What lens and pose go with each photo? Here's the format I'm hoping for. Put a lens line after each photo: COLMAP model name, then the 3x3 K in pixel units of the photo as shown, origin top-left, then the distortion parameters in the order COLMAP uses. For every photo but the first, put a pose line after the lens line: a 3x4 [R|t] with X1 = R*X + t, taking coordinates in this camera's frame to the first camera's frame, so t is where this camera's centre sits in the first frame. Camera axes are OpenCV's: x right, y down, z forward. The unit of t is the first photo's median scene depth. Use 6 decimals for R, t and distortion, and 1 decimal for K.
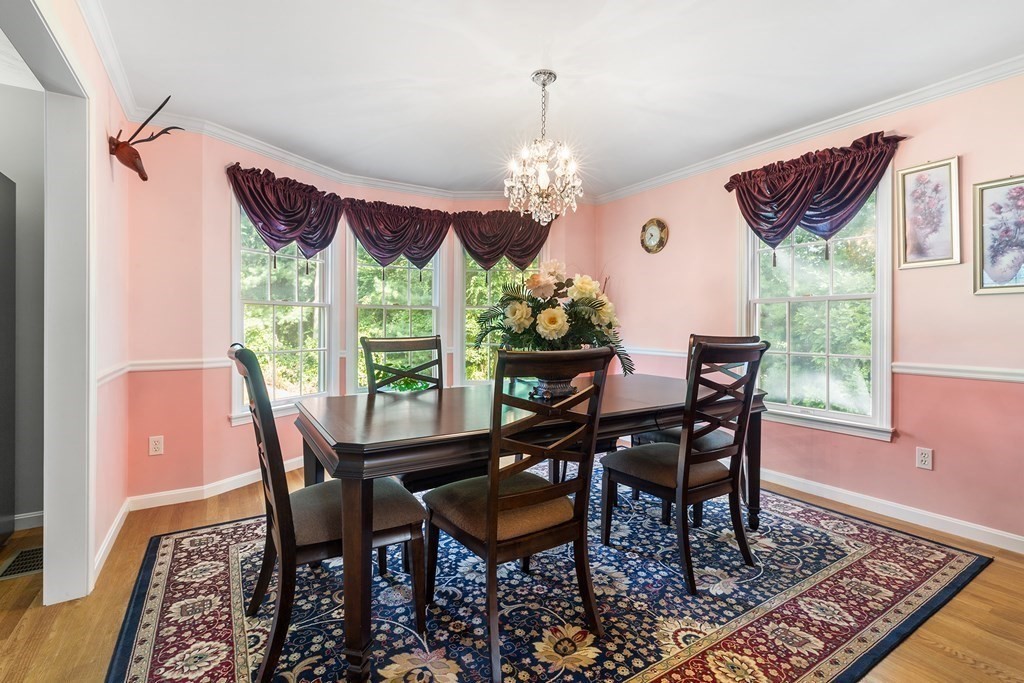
lens RADIAL K [[469.1, 0, 512.5], [0, 469.1, 326.1], [0, 0, 1]] dist [0.000894, 0.000094]
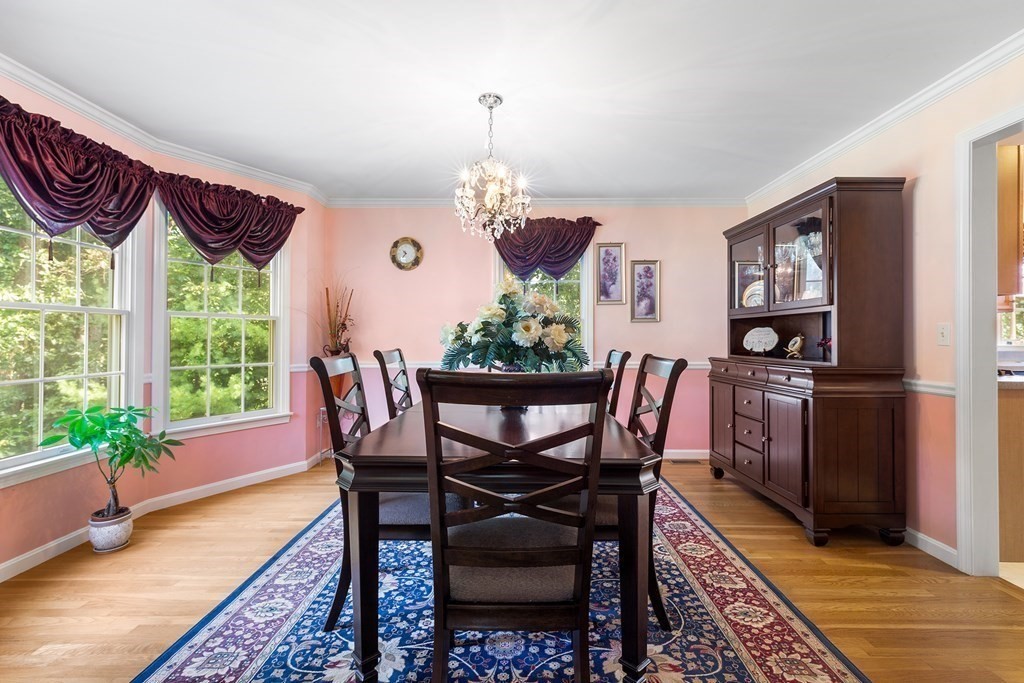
lens RADIAL K [[473.9, 0, 512.0], [0, 473.9, 341.5], [0, 0, 1]] dist [0.011692, 0.000193]
pose [[0.543239, -0.009361, 0.839526, -0.713334], [0.002959, 0.999953, 0.009235, -0.009673], [-0.839573, -0.002533, 0.543241, 0.356562]]
